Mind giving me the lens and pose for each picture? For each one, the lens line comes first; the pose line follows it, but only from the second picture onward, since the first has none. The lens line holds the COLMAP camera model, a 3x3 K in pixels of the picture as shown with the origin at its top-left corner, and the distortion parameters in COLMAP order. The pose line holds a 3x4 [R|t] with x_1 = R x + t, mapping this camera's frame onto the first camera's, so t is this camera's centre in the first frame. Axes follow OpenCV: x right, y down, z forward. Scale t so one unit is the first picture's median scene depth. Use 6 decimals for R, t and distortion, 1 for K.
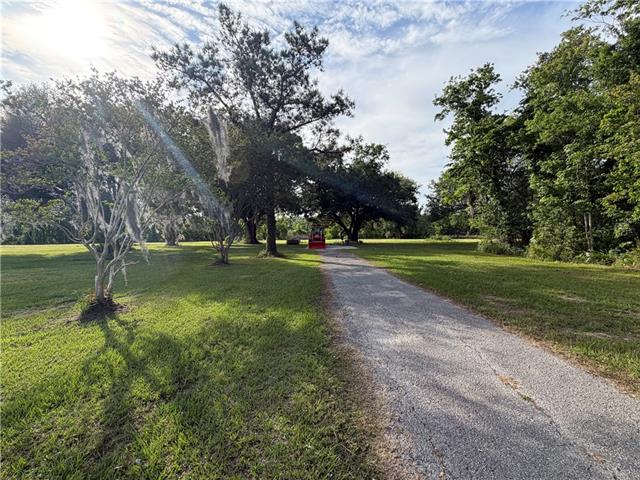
lens RADIAL K [[285.5, 0, 319.4], [0, 285.5, 240.0], [0, 0, 1]] dist [-0.000456, 0.000199]
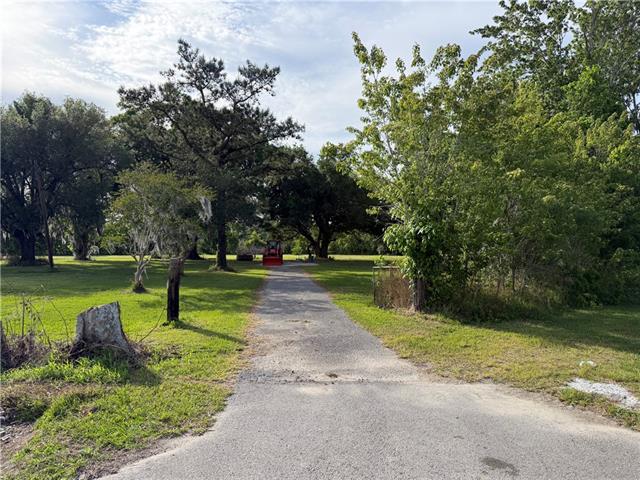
lens RADIAL K [[447.7, 0, 320.4], [0, 447.7, 240.5], [0, 0, 1]] dist [0.106416, -0.139678]
pose [[0.996748, 0.017735, 0.078606, 0.064863], [-0.015086, 0.999302, -0.034170, -0.002548], [-0.079157, 0.032873, 0.996320, -0.800272]]
